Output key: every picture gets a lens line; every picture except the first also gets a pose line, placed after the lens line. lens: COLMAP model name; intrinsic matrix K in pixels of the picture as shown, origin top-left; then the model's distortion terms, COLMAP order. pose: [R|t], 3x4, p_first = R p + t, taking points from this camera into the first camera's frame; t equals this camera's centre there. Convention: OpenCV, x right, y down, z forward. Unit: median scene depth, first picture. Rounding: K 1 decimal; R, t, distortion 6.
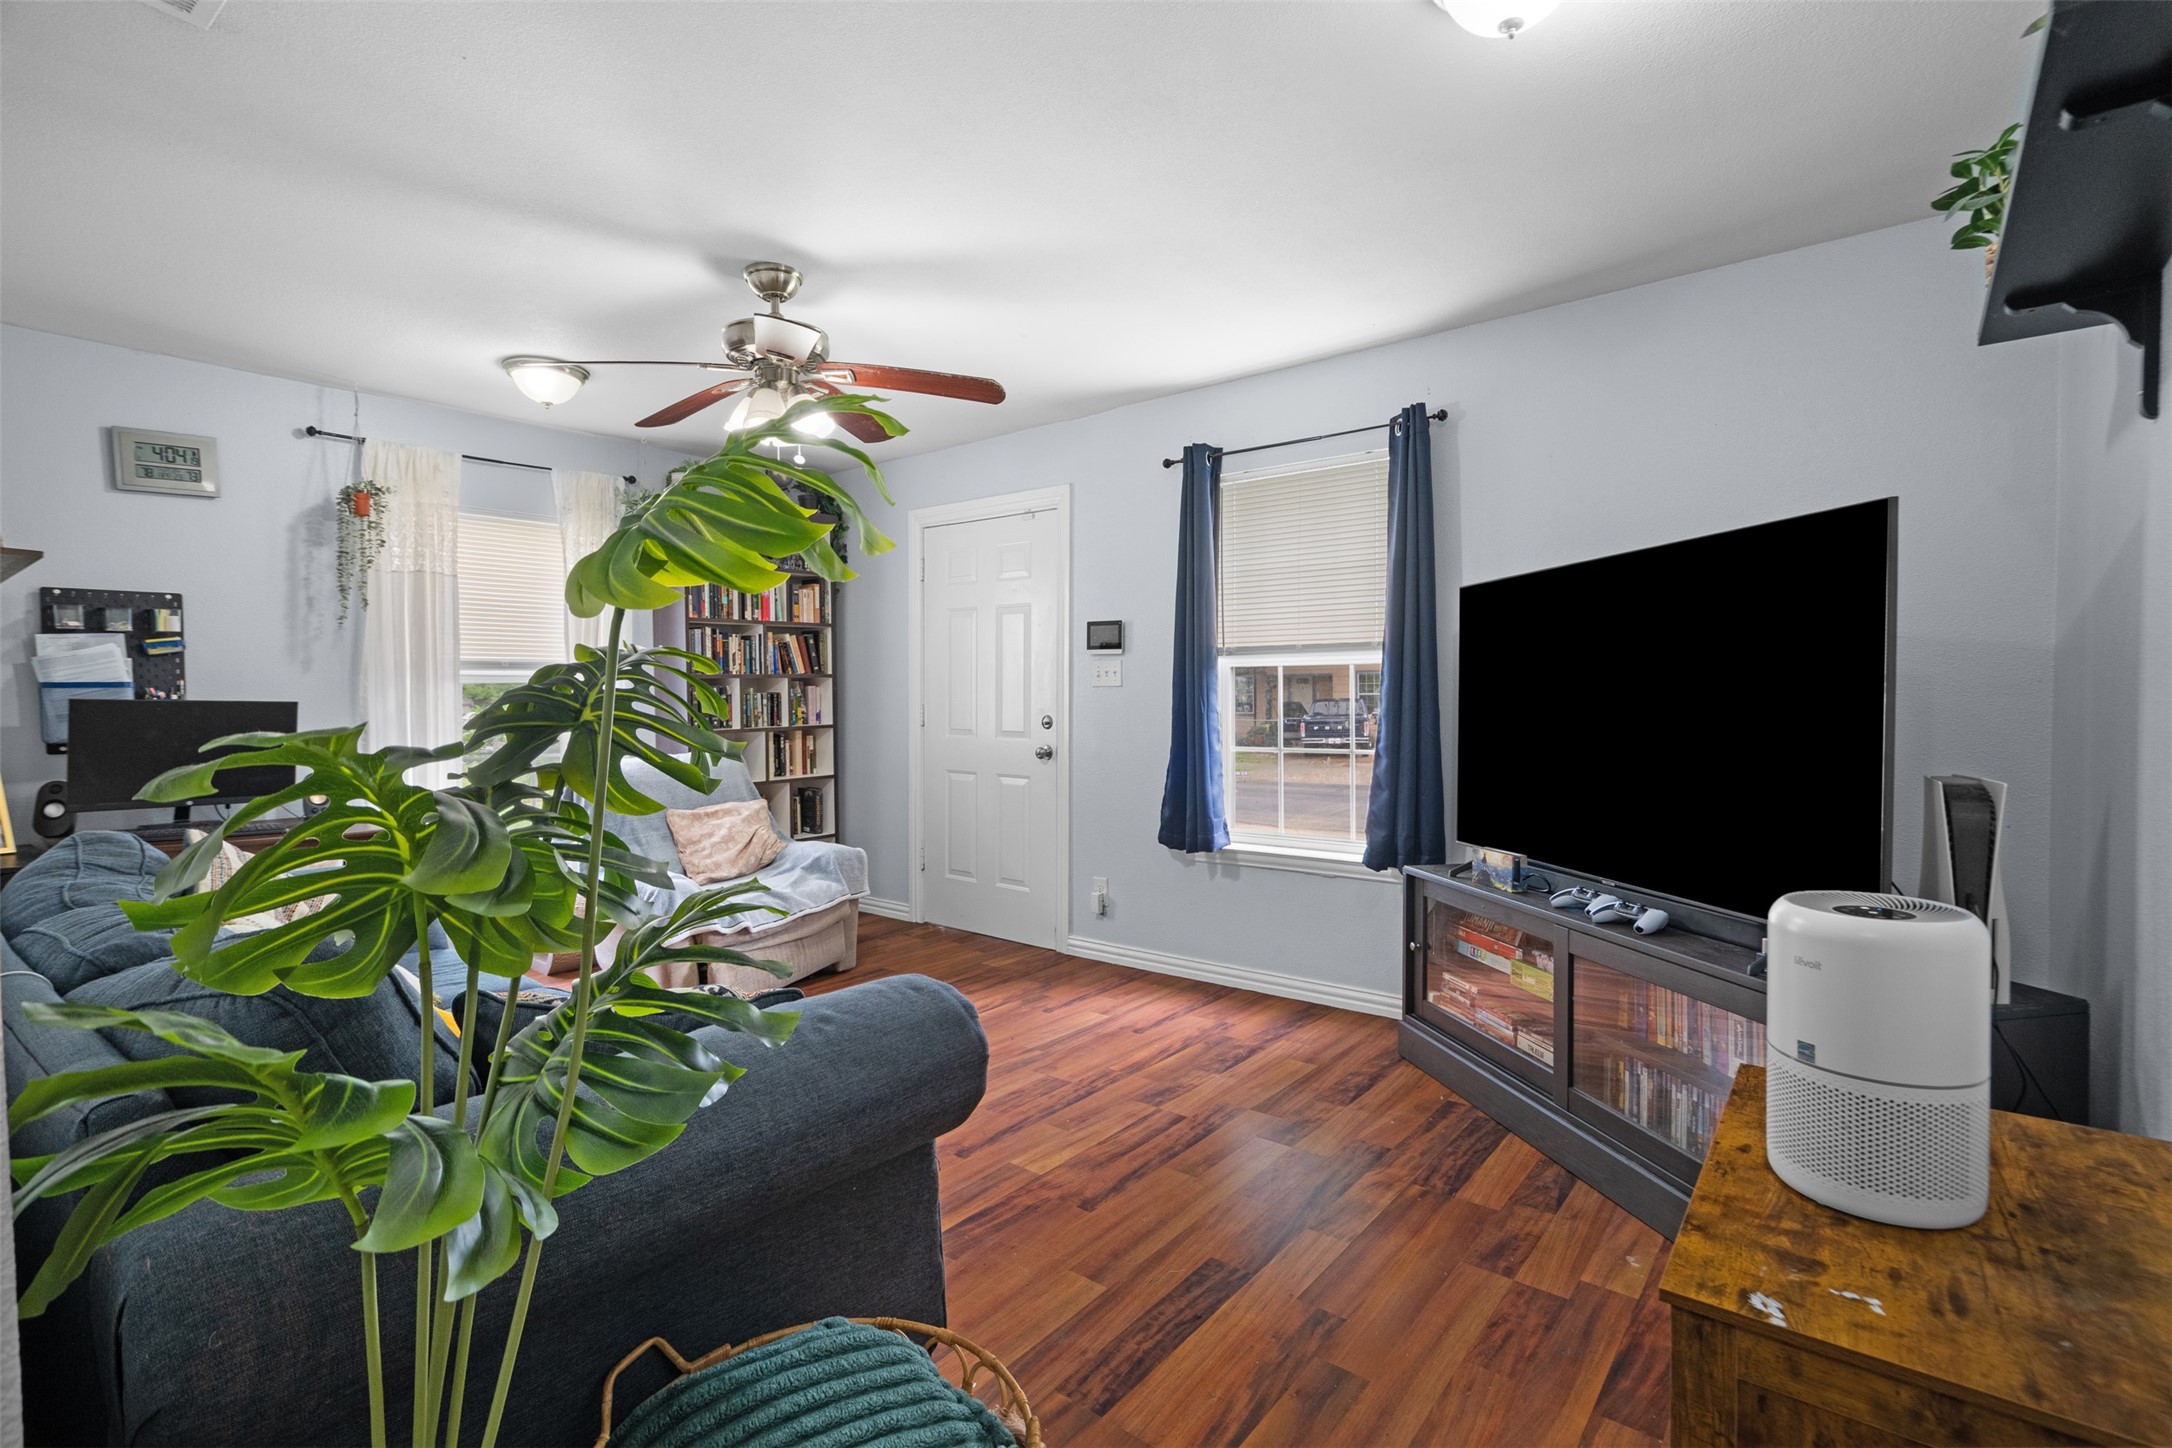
lens RADIAL K [[998.1, 0, 1086.2], [0, 998.1, 709.3], [0, 0, 1]] dist [-0.000772, 0.000189]
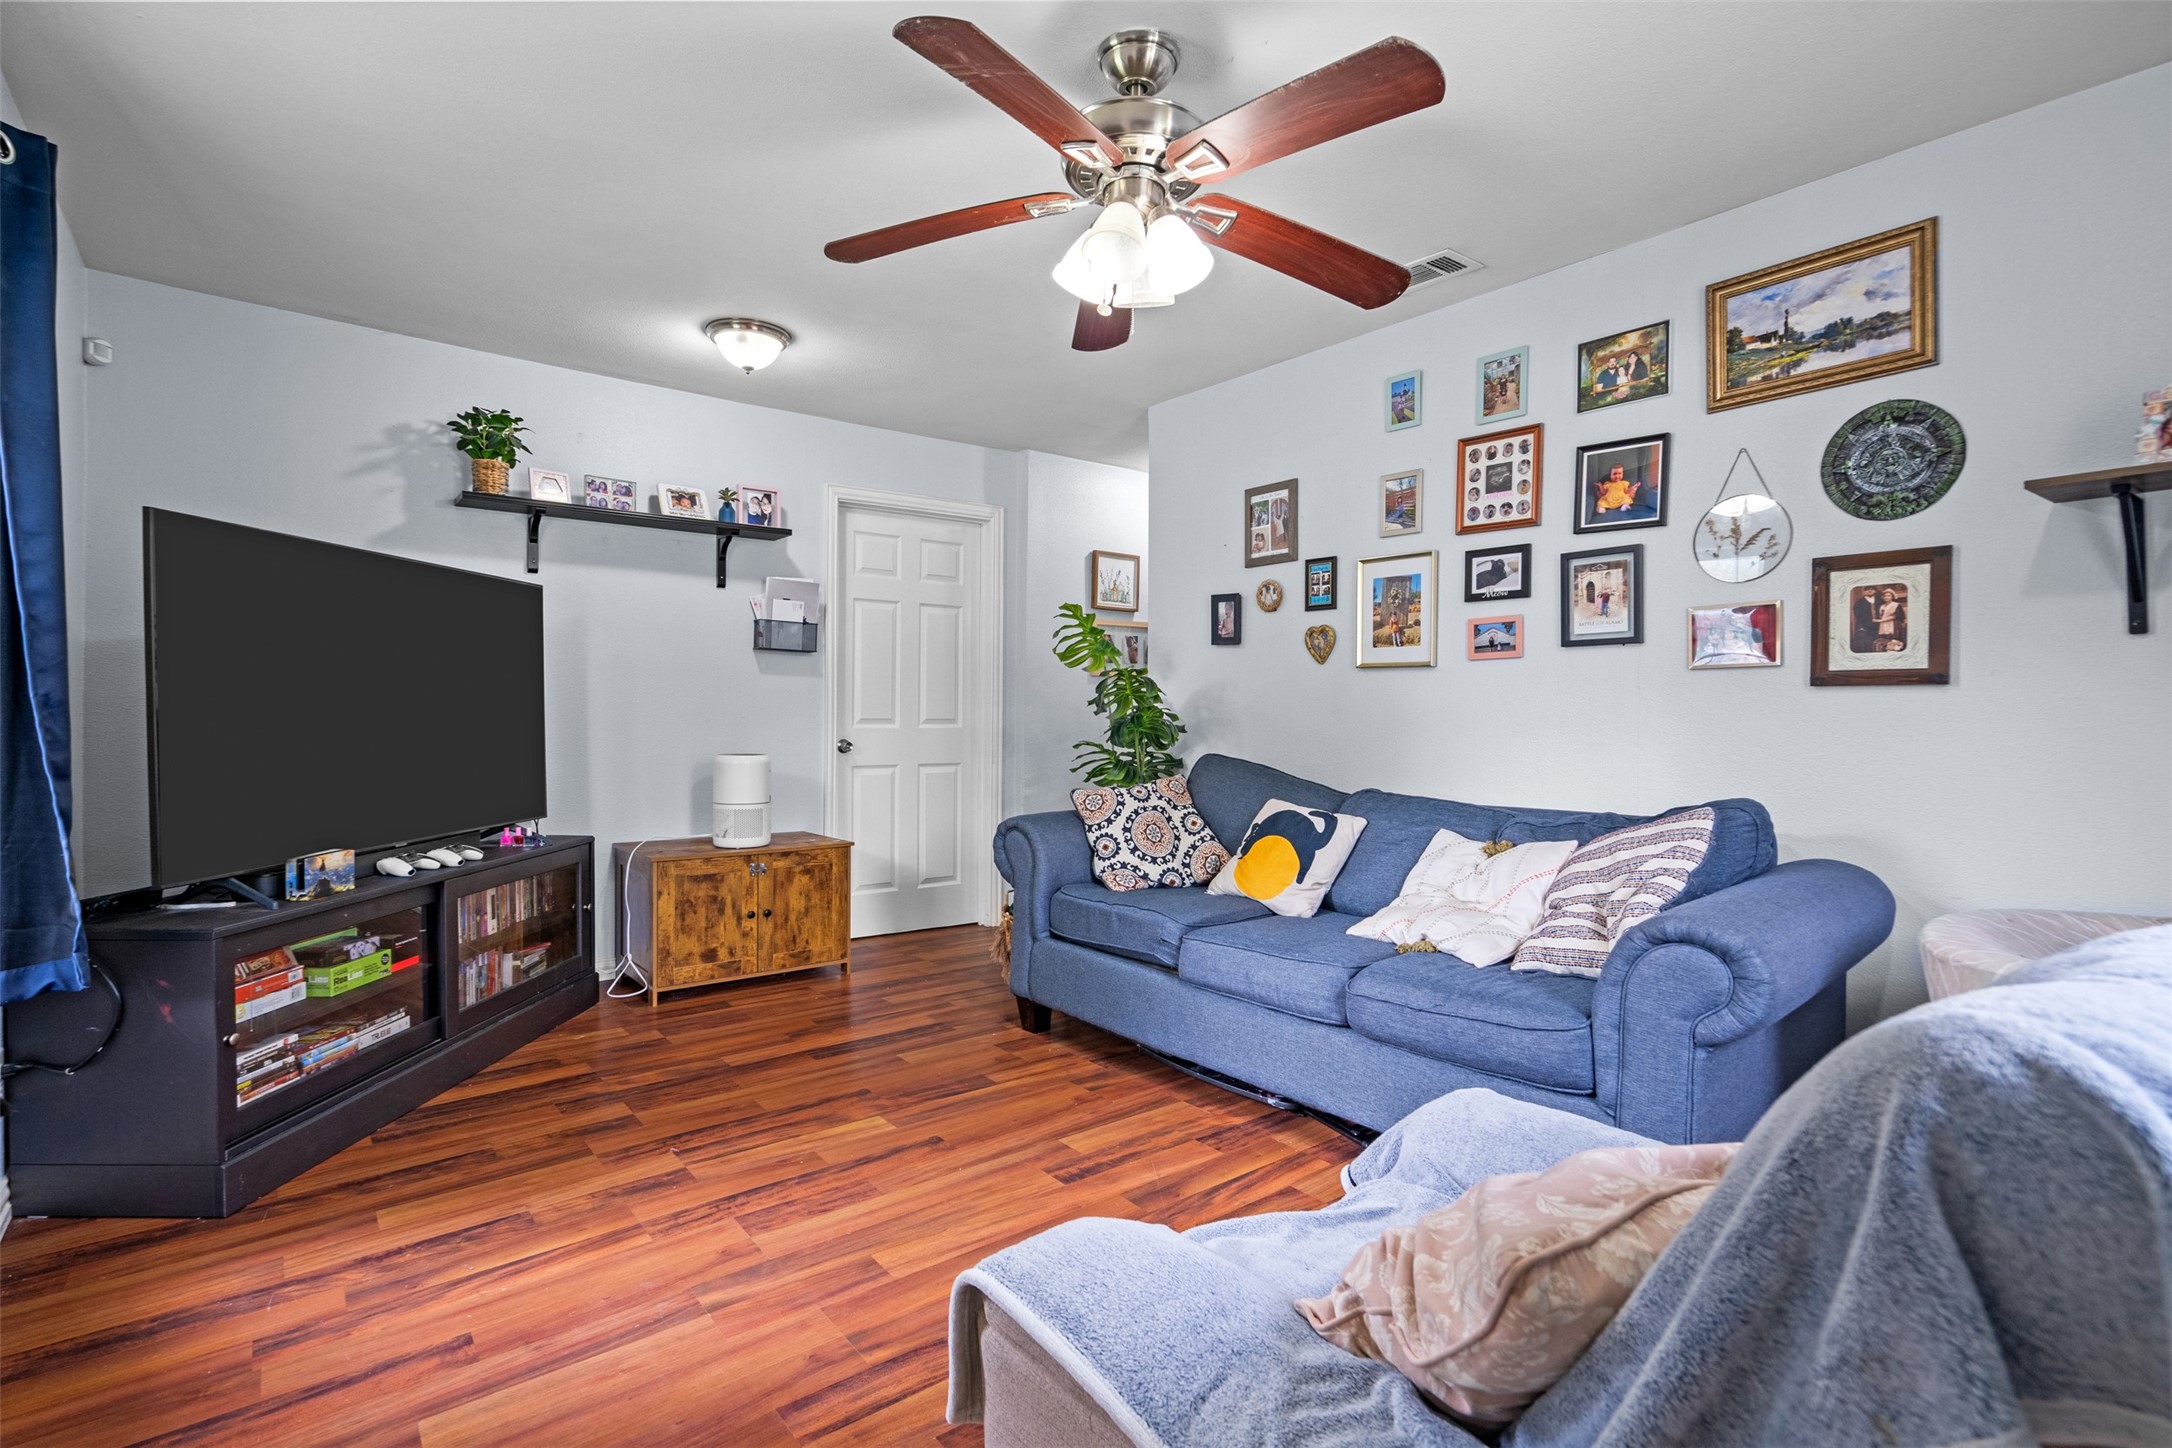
lens RADIAL K [[1042.5, 0, 1086.0], [0, 1042.5, 724.0], [0, 0, 1]] dist [-0.002752, -0.000320]
pose [[-0.974472, -0.001534, 0.224502, -0.436270], [0.004183, 0.999679, 0.024985, 0.007662], [-0.224468, 0.025287, -0.974153, 1.710583]]
